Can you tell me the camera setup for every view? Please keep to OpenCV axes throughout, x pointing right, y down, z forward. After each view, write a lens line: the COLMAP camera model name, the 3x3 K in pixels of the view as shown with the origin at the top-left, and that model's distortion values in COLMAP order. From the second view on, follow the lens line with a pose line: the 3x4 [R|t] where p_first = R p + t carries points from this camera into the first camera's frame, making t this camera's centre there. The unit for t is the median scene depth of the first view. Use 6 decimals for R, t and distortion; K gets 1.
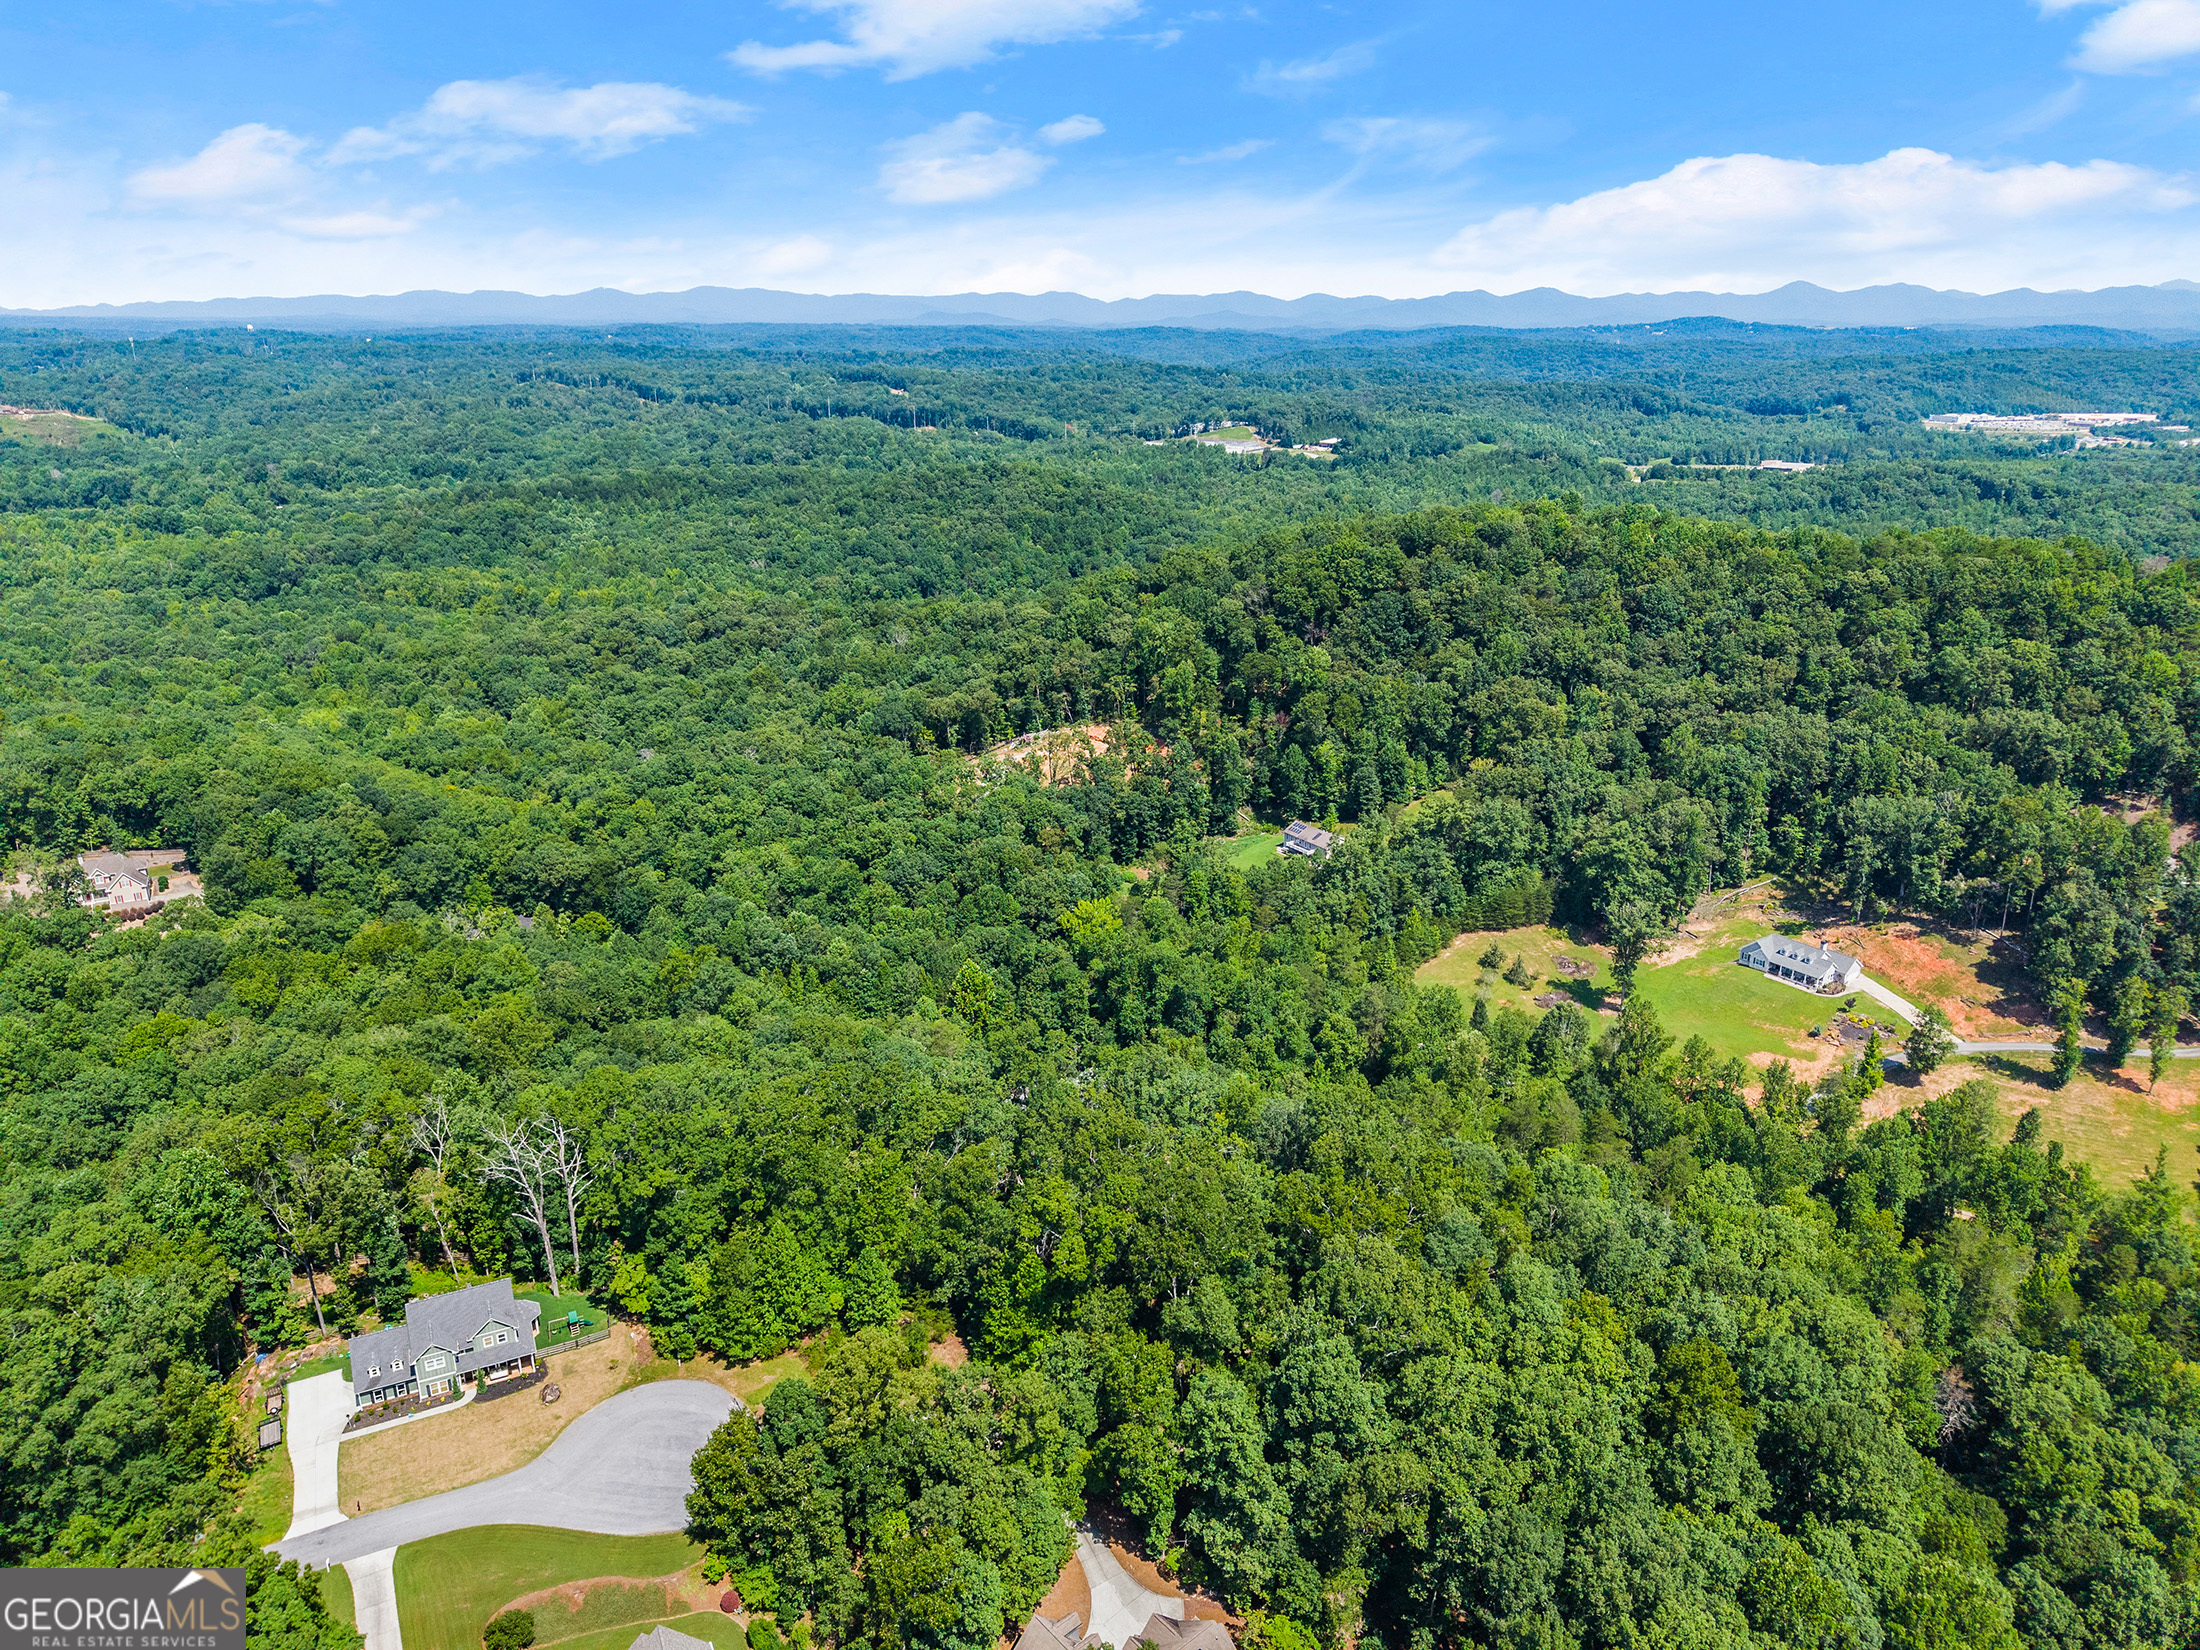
lens RADIAL K [[1448.1, 0, 1117.1], [0, 1448.1, 879.1], [0, 0, 1]] dist [0.013921, -0.010602]
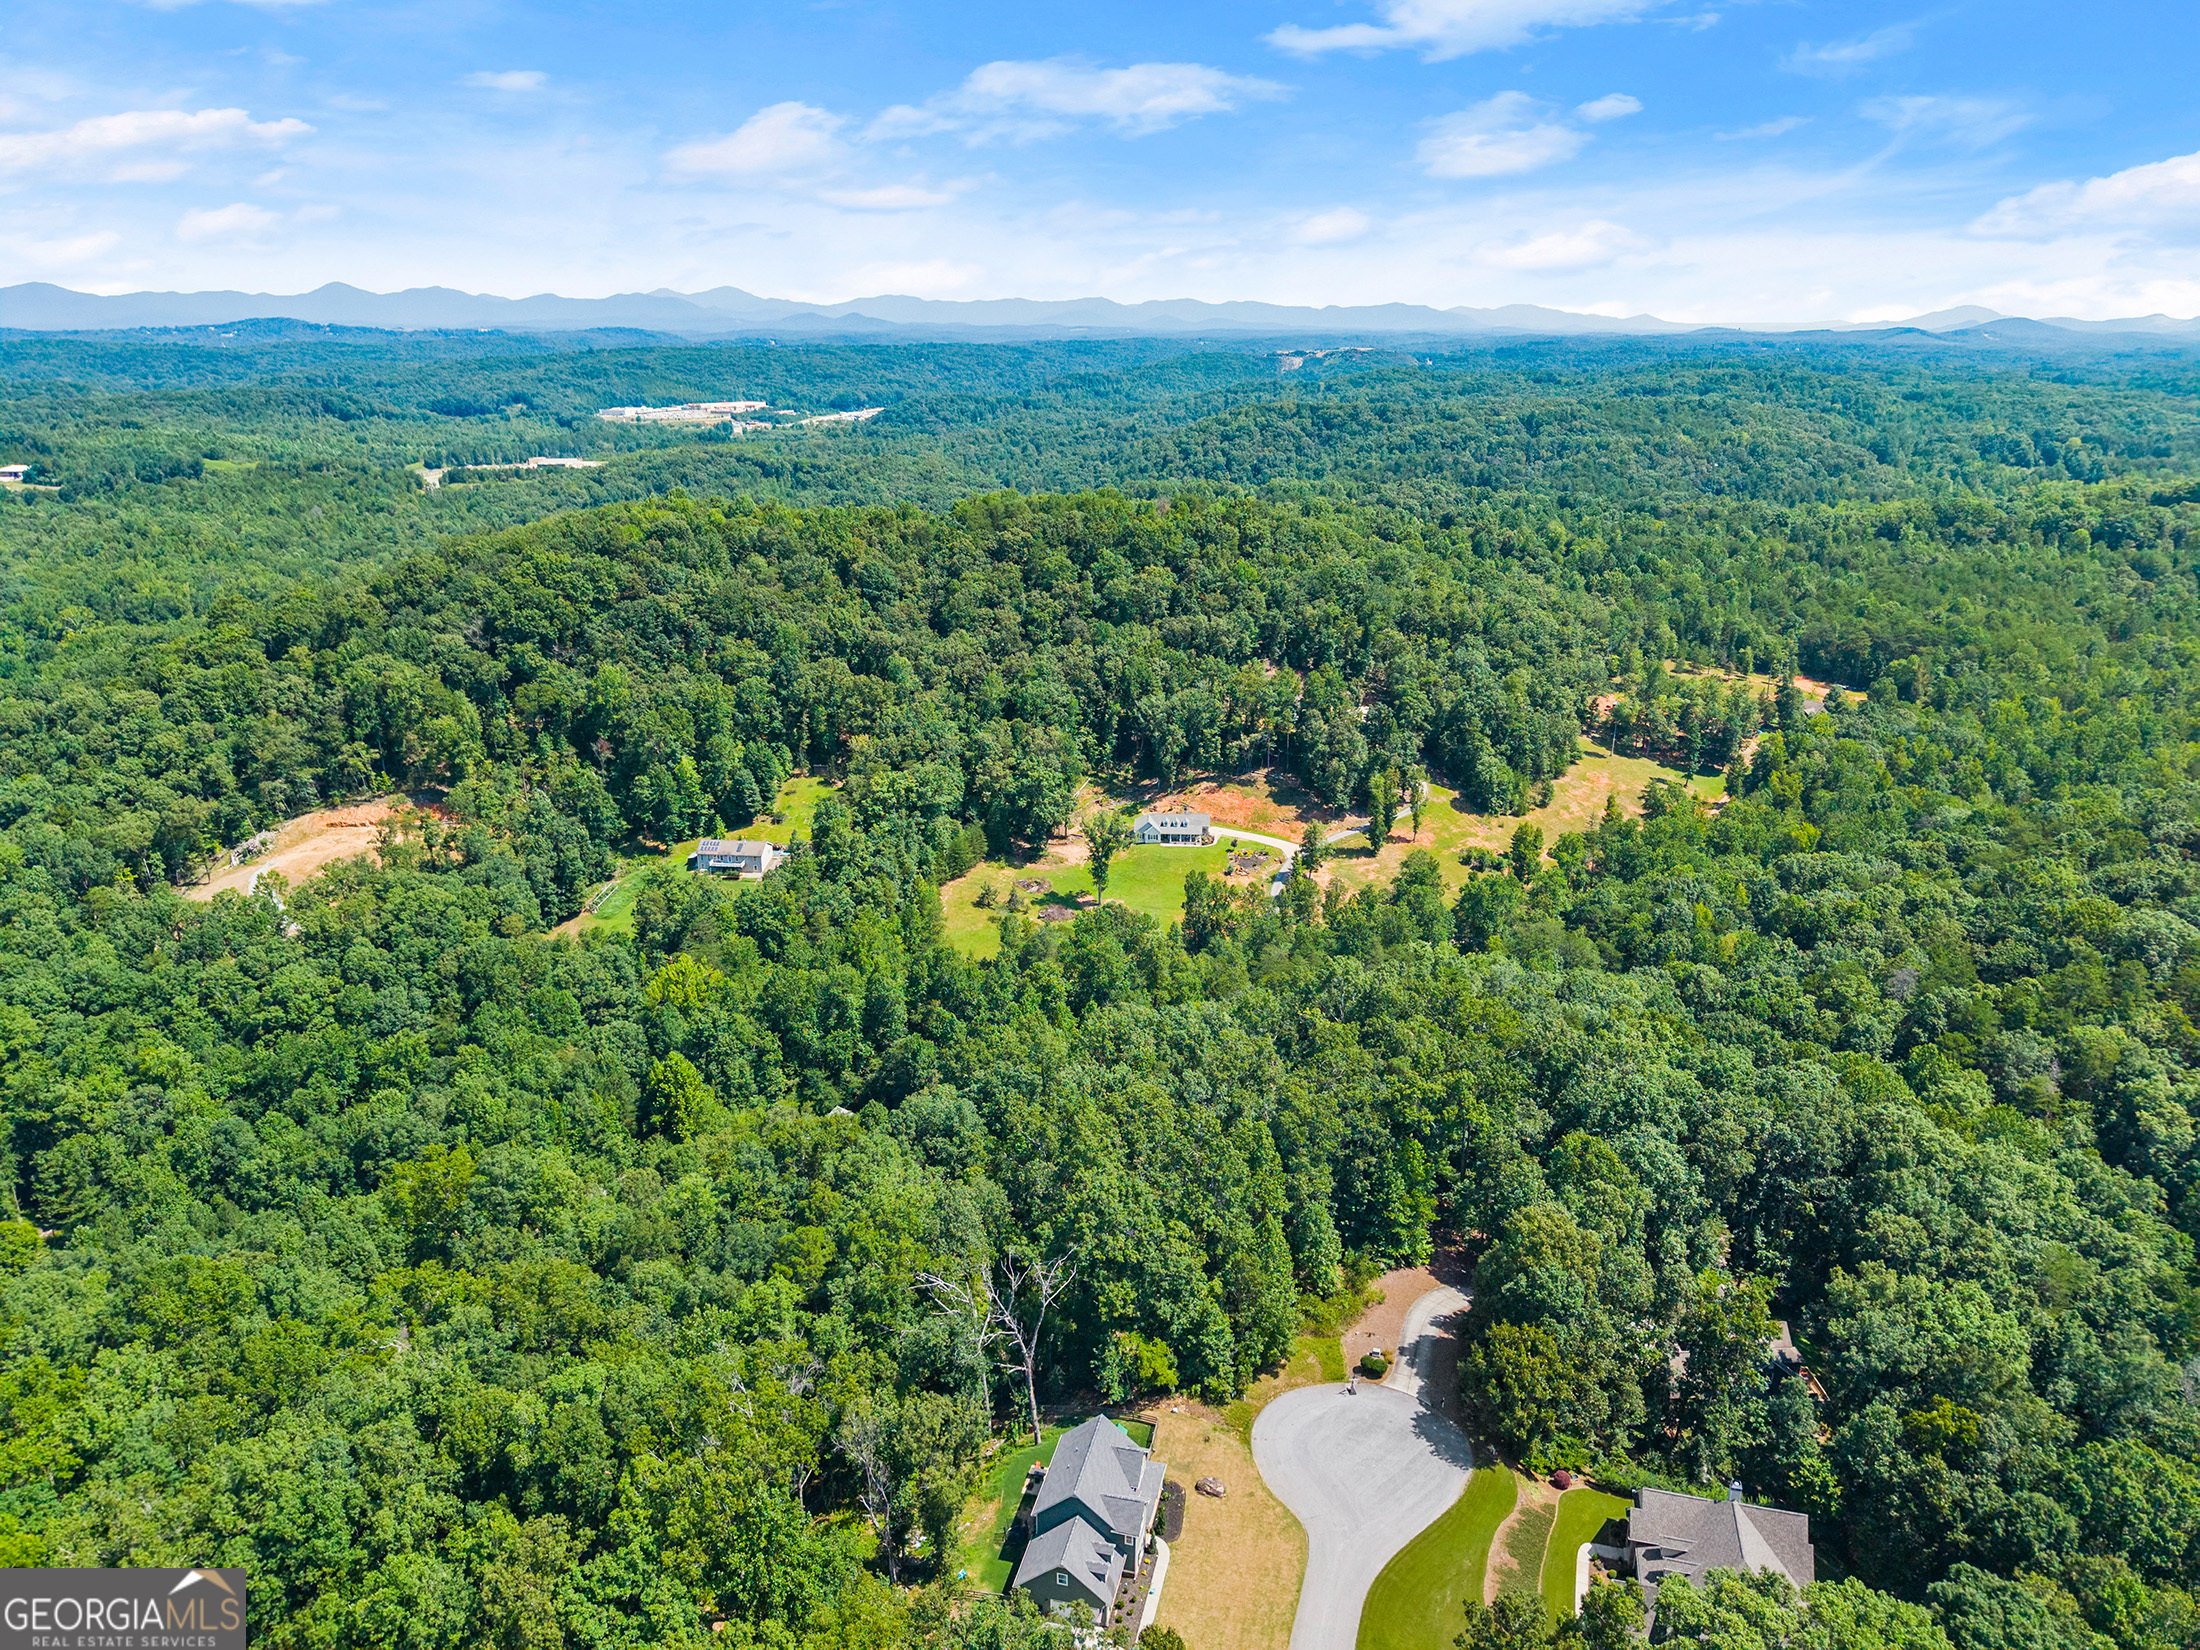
lens RADIAL K [[1448.1, 0, 1086.4], [0, 1448.1, 874.9], [0, 0, 1]] dist [0.013921, -0.010602]
pose [[0.640087, -0.271498, 0.718733, -0.416028], [0.273710, 0.954686, 0.116868, -0.061065], [-0.717893, 0.121919, 0.685394, 0.158000]]
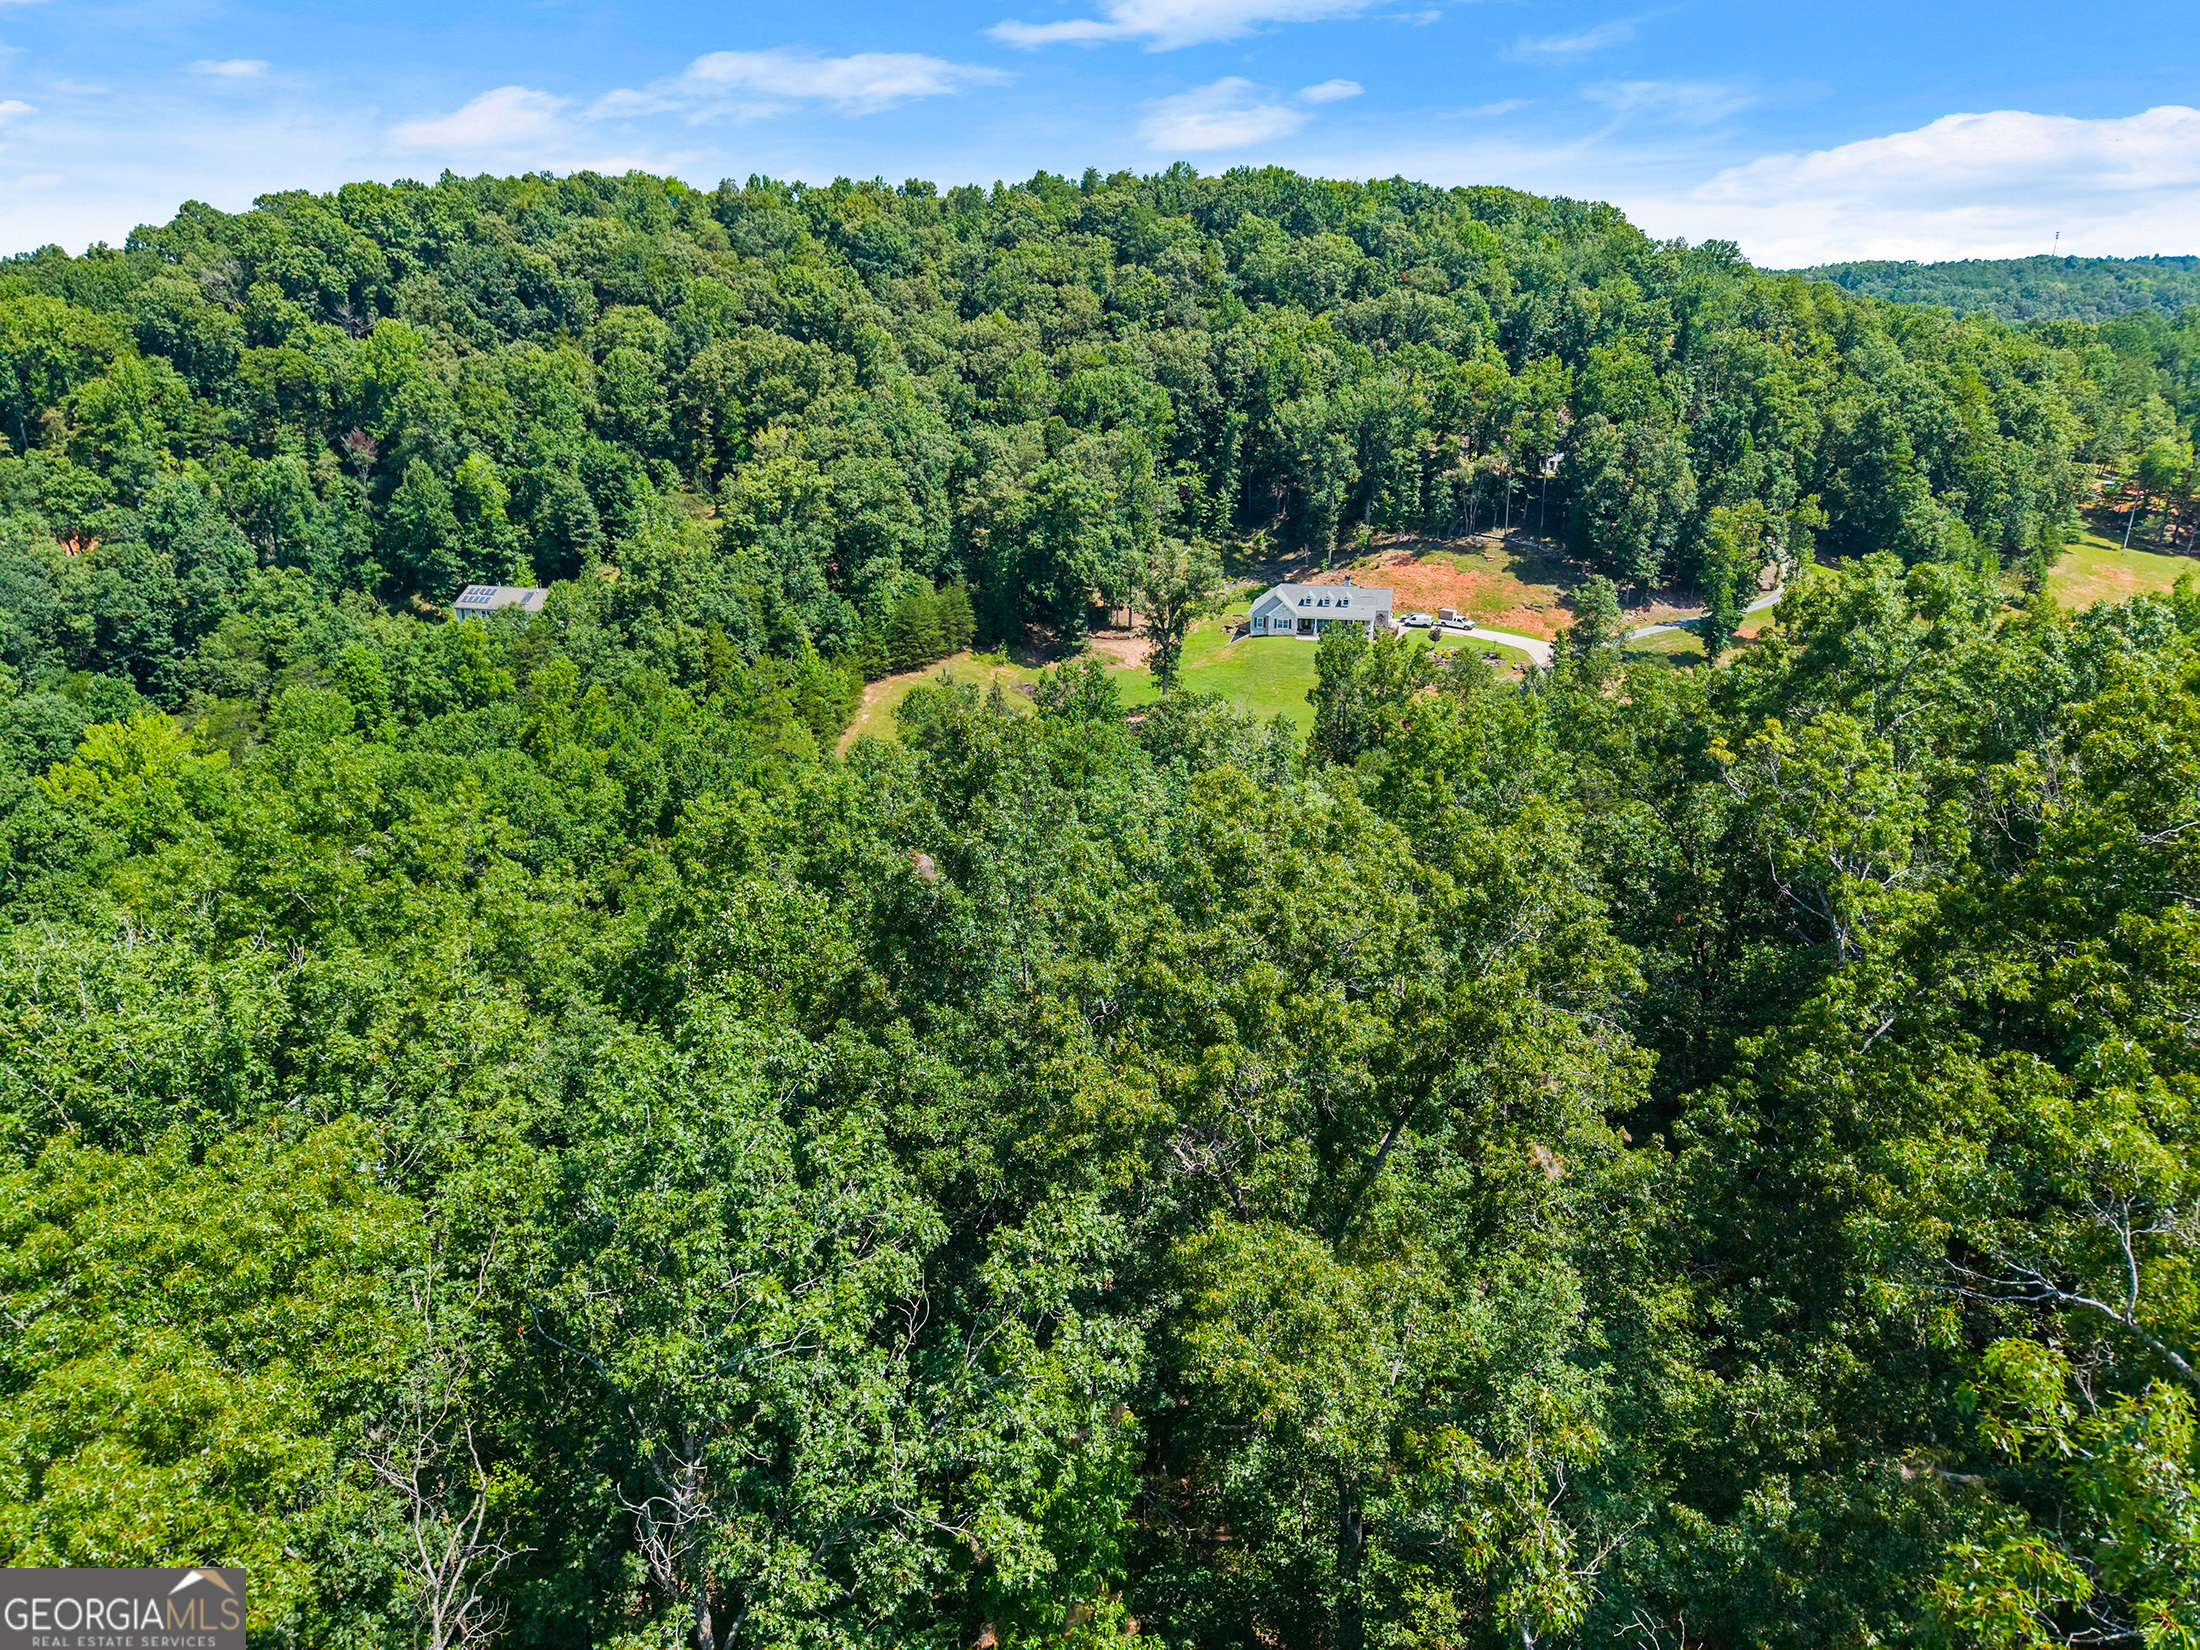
lens RADIAL K [[1448.1, 0, 1088.4], [0, 1448.1, 833.9], [0, 0, 1]] dist [0.013921, -0.010602]
pose [[0.747799, -0.235659, 0.620694, -0.063036], [0.246105, 0.966675, 0.070515, 0.068517], [-0.616627, 0.100025, 0.780876, 0.443186]]
